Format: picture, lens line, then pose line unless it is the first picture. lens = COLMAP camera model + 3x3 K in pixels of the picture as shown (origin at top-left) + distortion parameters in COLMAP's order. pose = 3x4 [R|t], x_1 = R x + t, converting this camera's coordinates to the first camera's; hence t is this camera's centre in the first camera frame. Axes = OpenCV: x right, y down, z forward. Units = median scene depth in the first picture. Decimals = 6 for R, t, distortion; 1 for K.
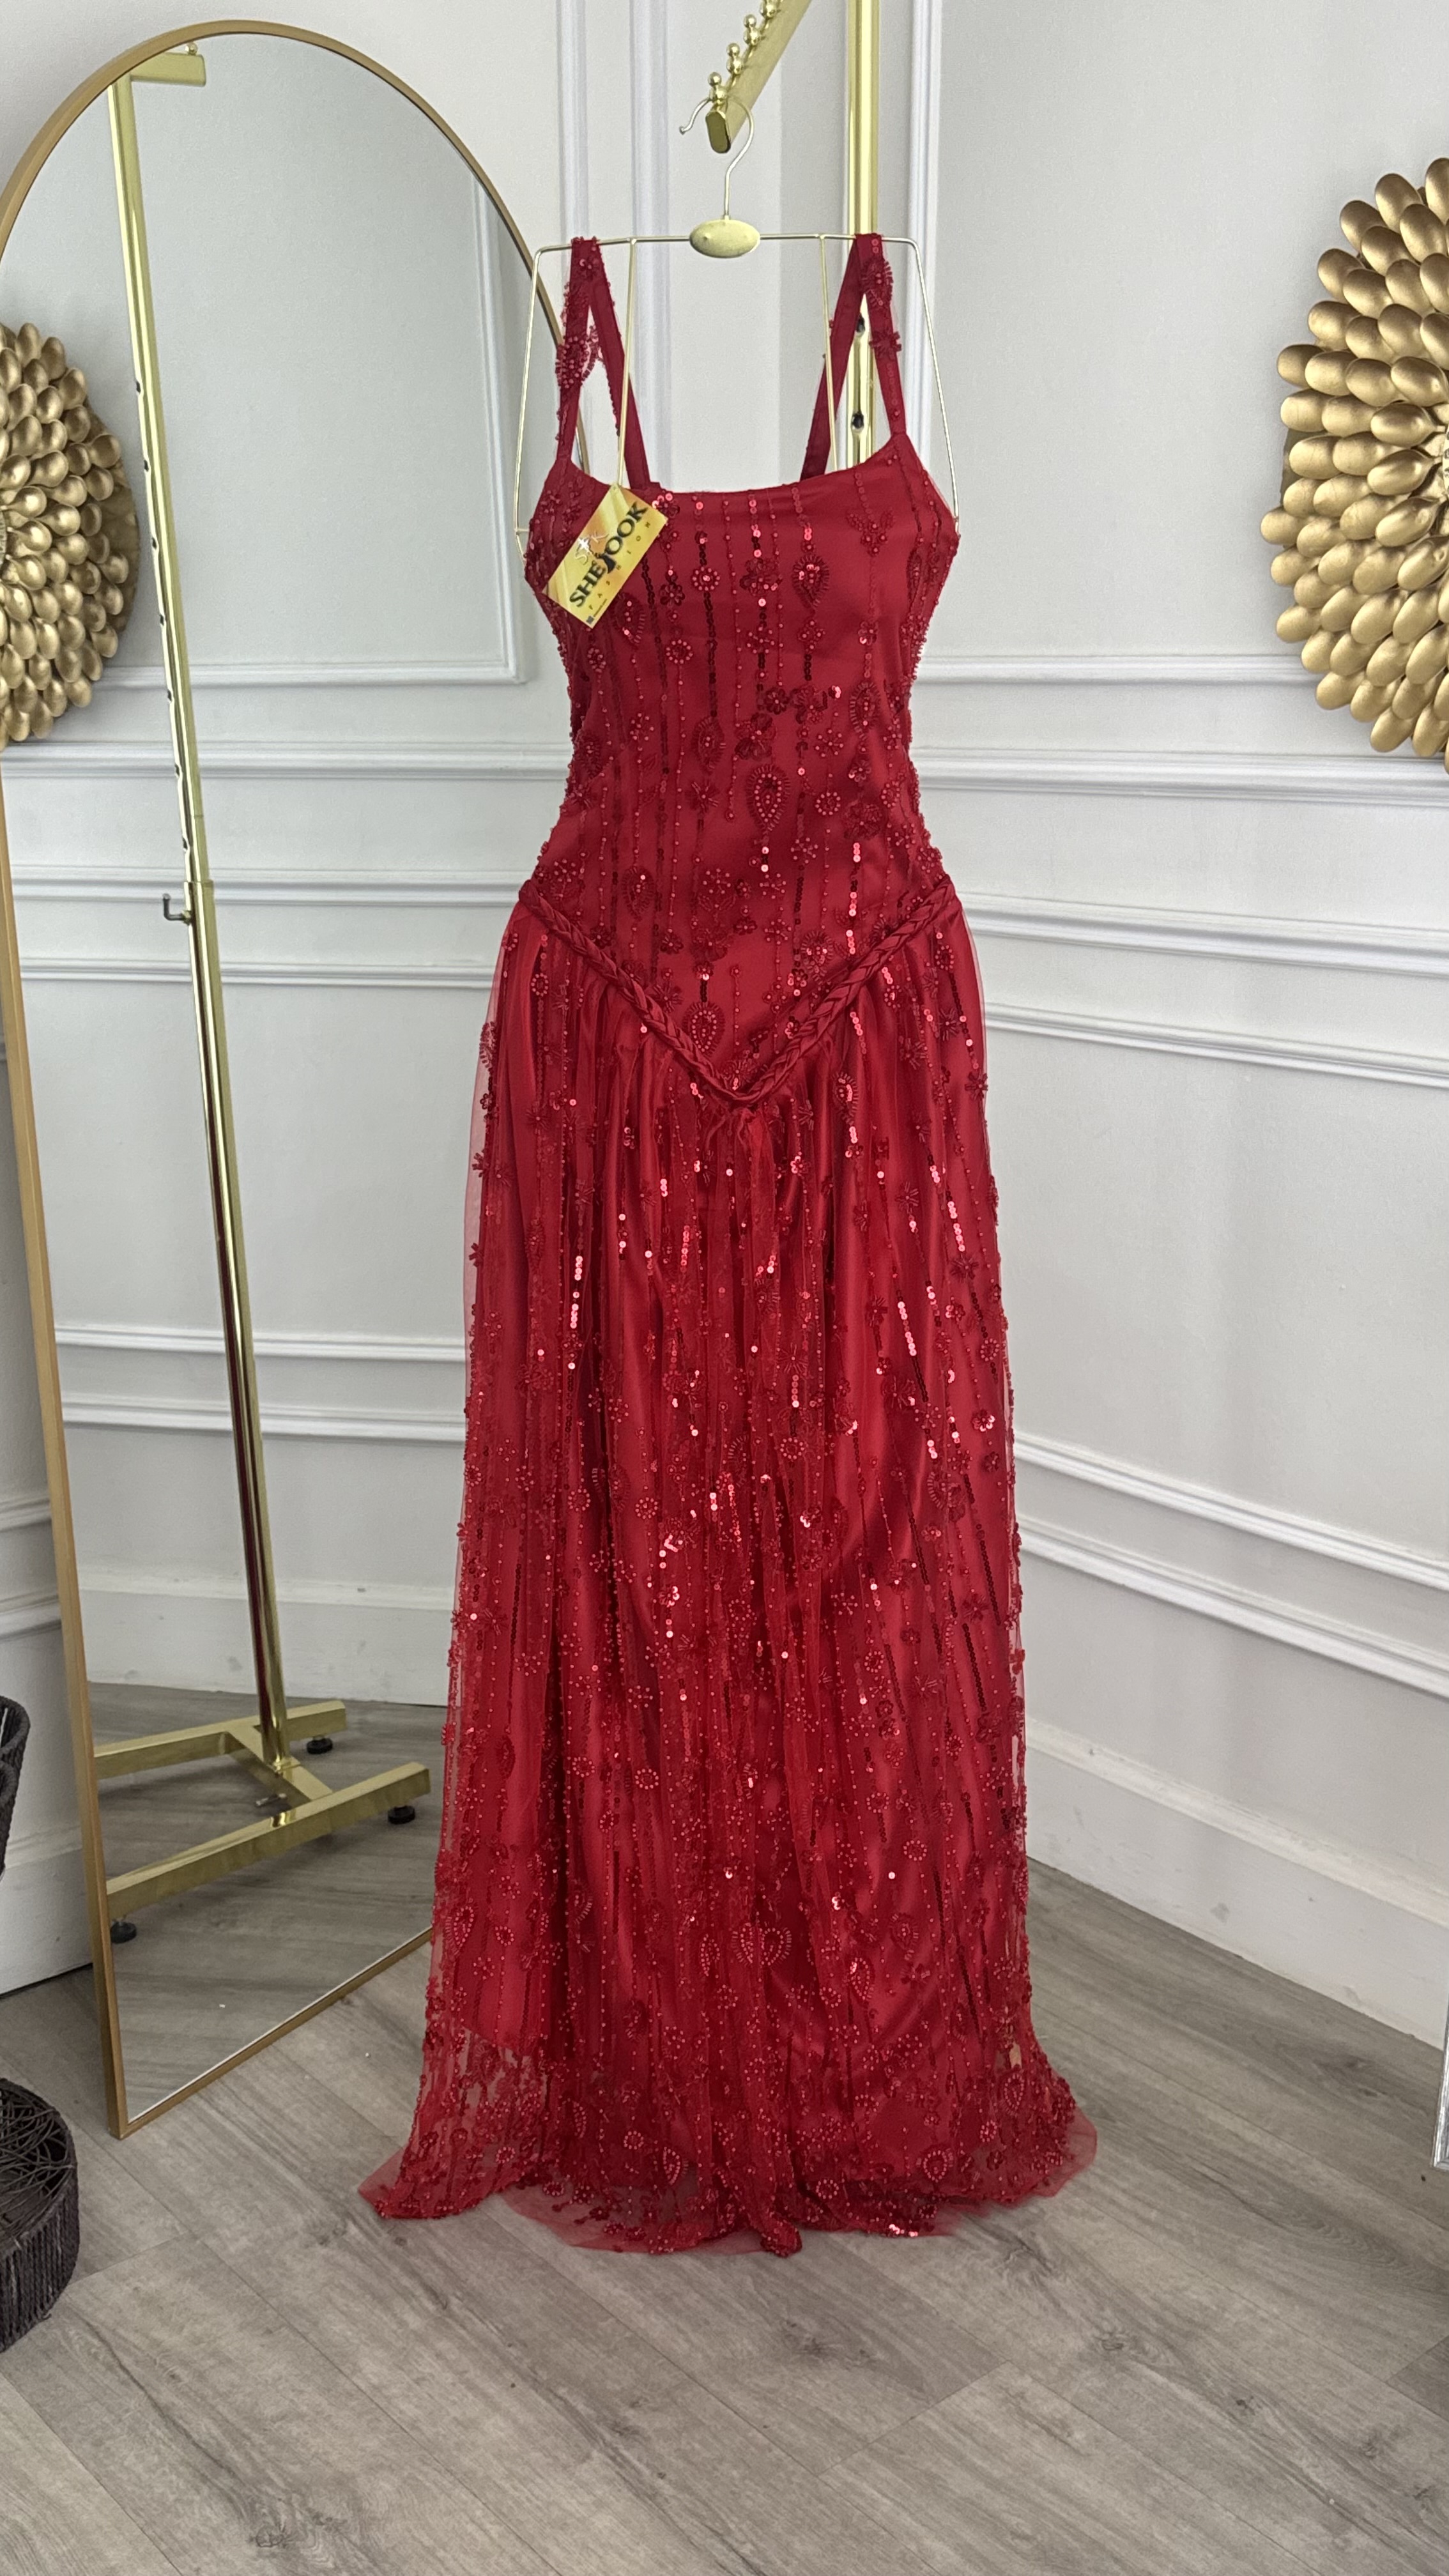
lens RADIAL K [[2555.7, 0, 731.0], [0, 2555.7, 1292.0], [0, 0, 1]] dist [0.168064, -0.368543]
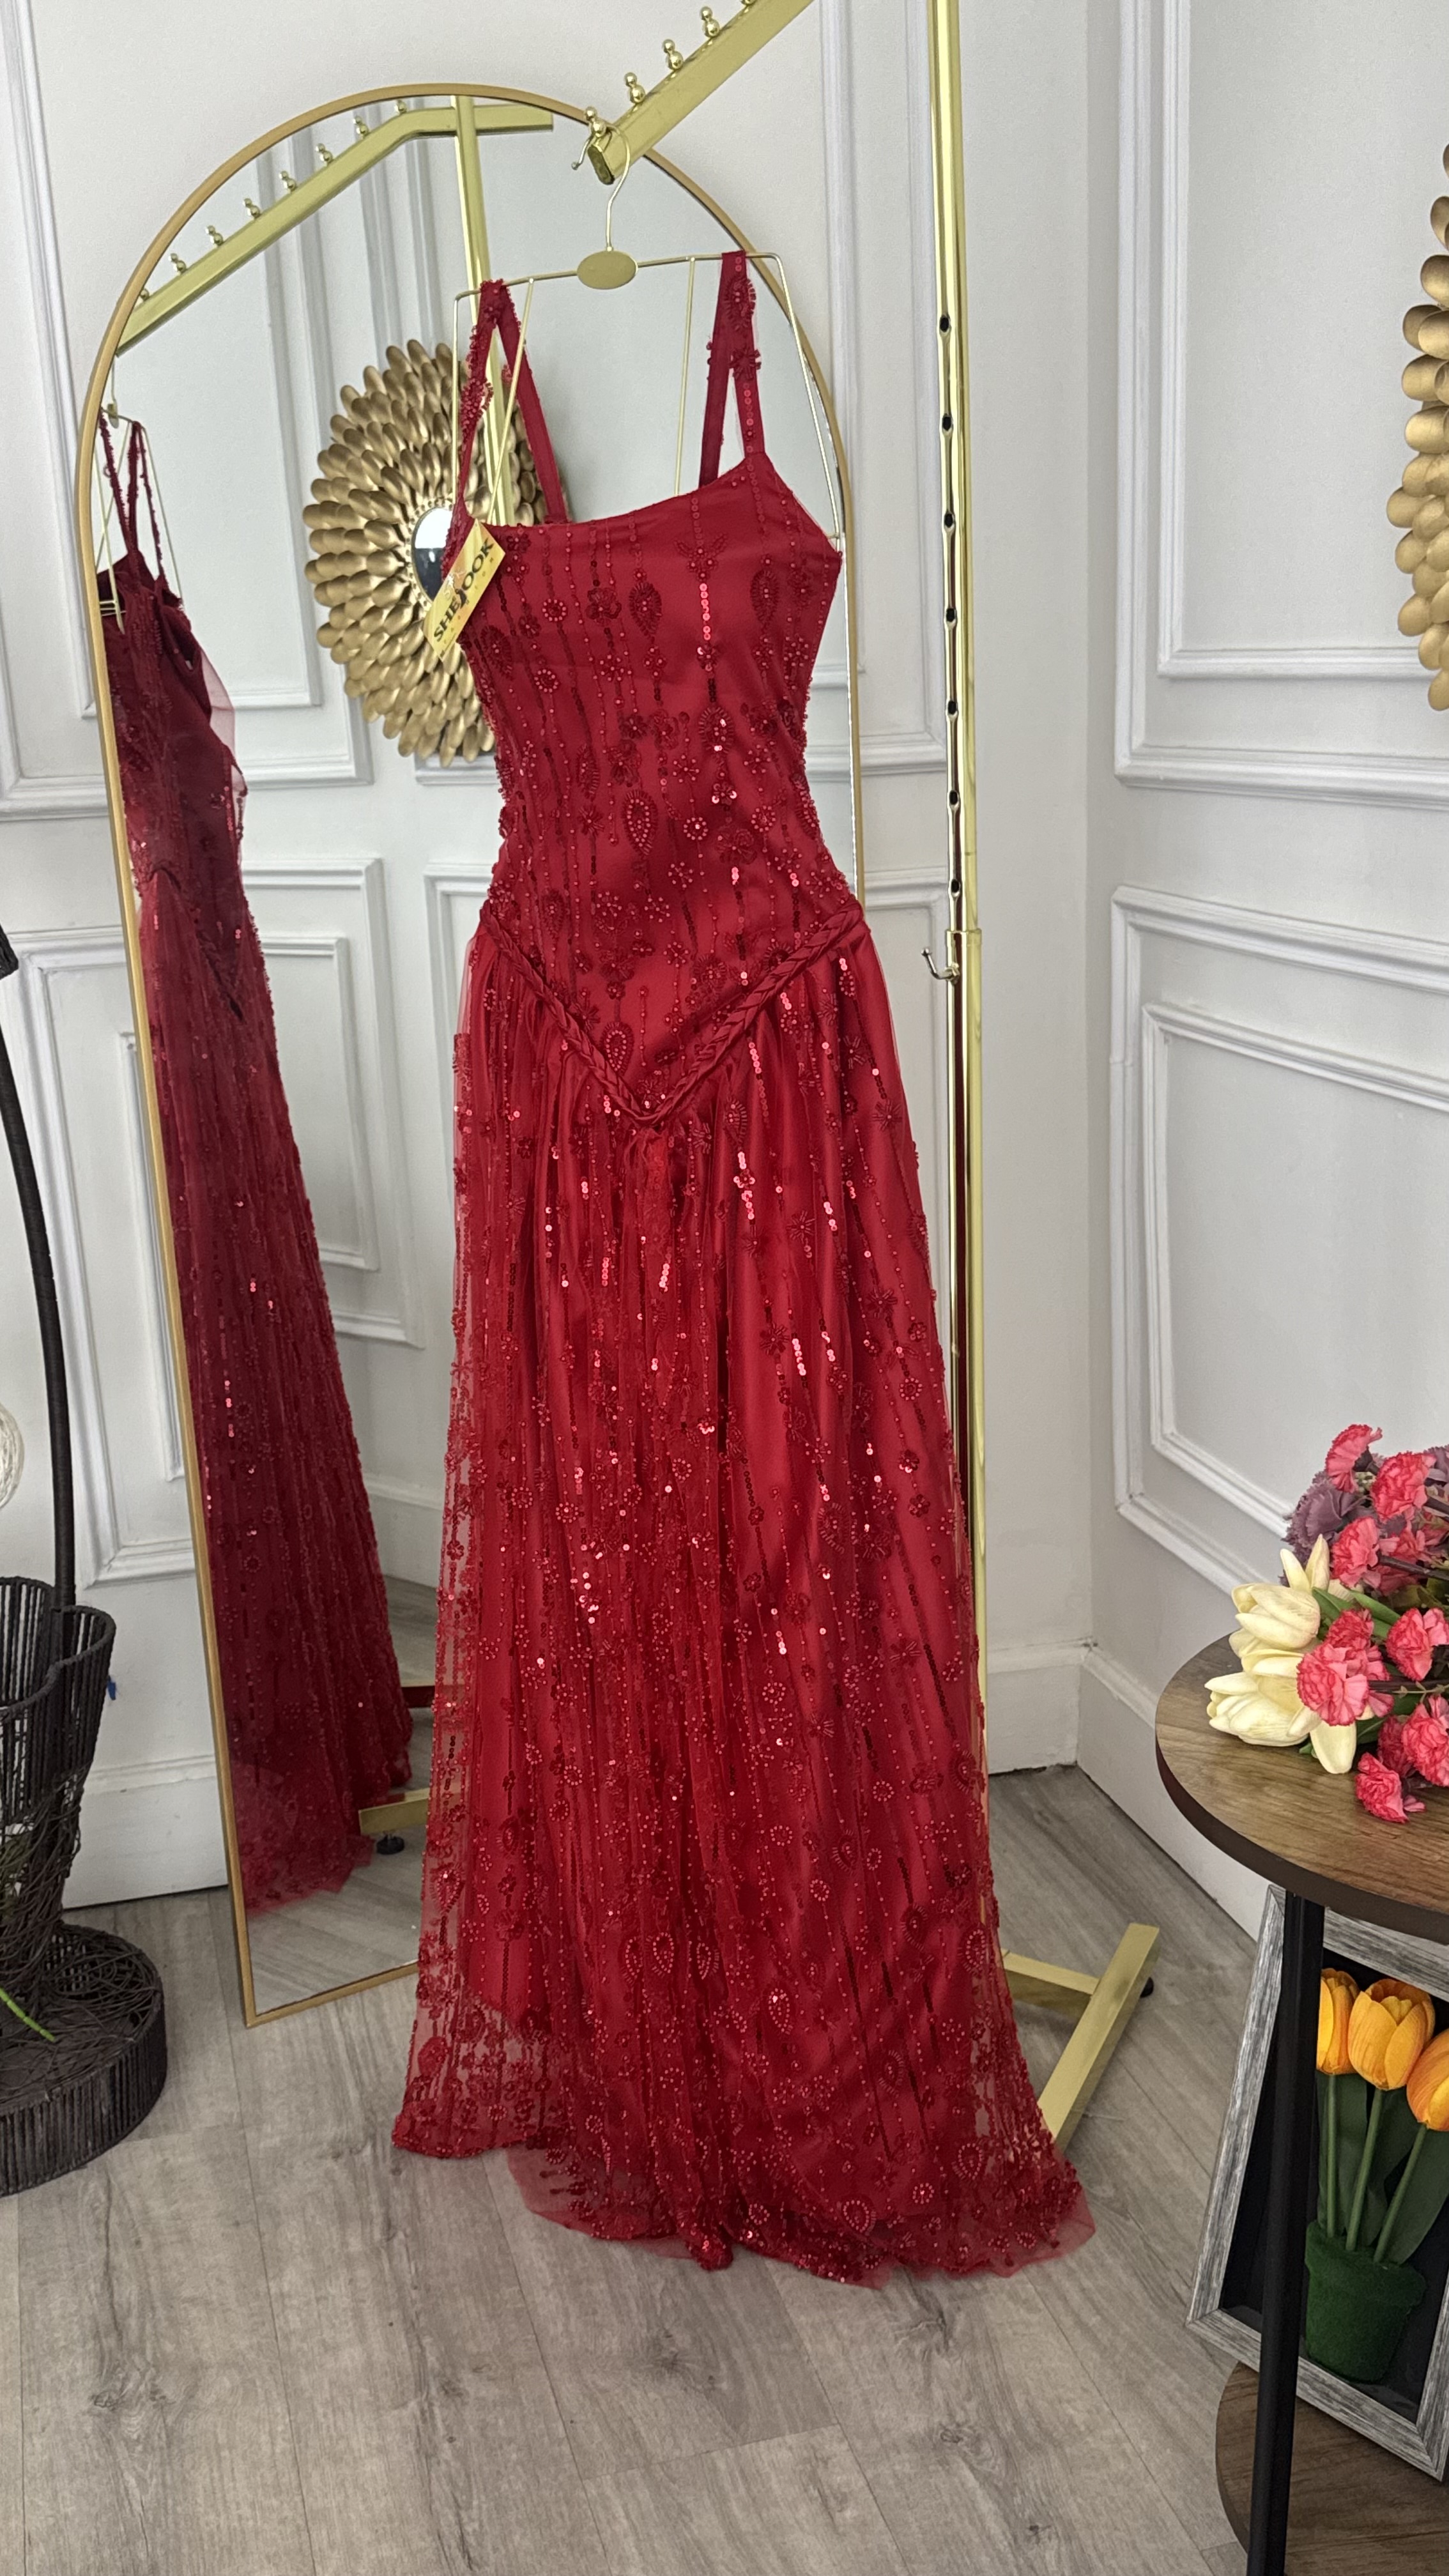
lens RADIAL K [[2551.6, 0, 724.5], [0, 2551.6, 1288.0], [0, 0, 1]] dist [0.187225, -0.436265]
pose [[0.904603, 0.074674, -0.419662, 0.428130], [-0.069368, 0.997201, 0.027916, -0.036602], [0.420572, 0.003858, 0.907251, 0.091727]]
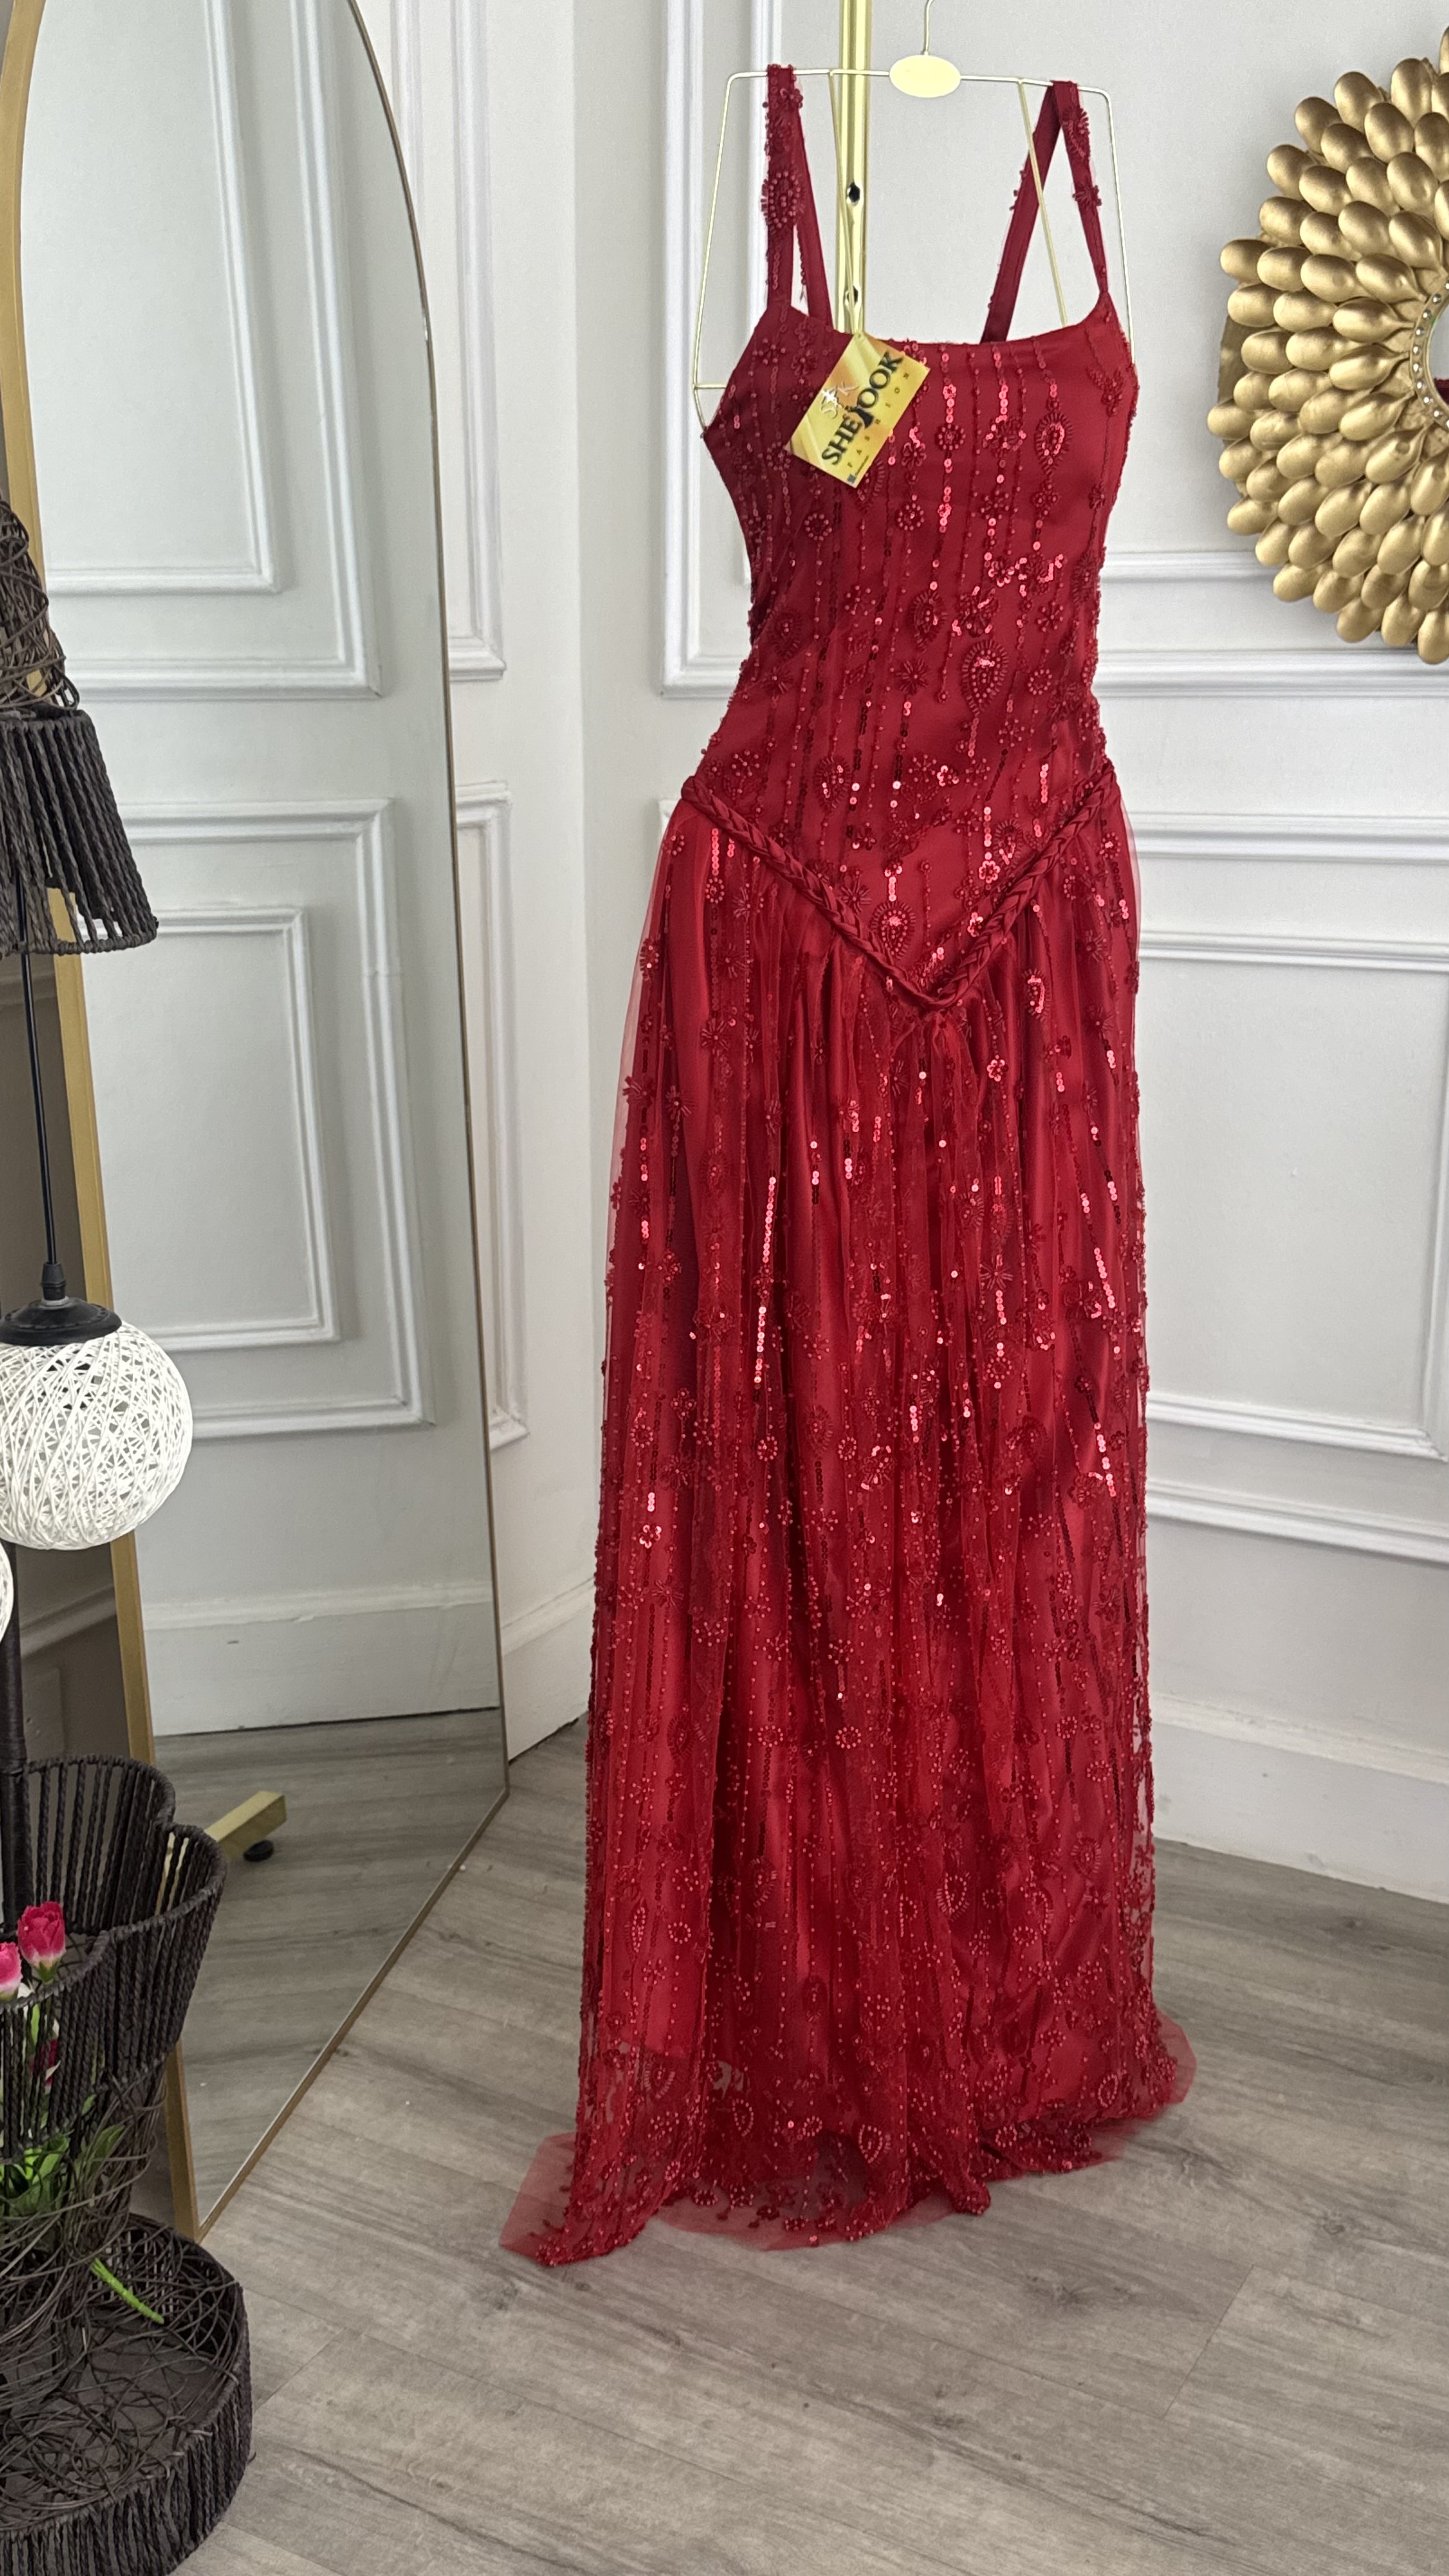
lens RADIAL K [[2552.6, 0, 722.6], [0, 2552.6, 1291.4], [0, 0, 1]] dist [0.172733, -0.397231]
pose [[0.937415, -0.088697, 0.336729, -0.367977], [0.085997, 0.996031, 0.022954, 0.001735], [-0.337428, 0.007440, 0.941322, 0.130057]]
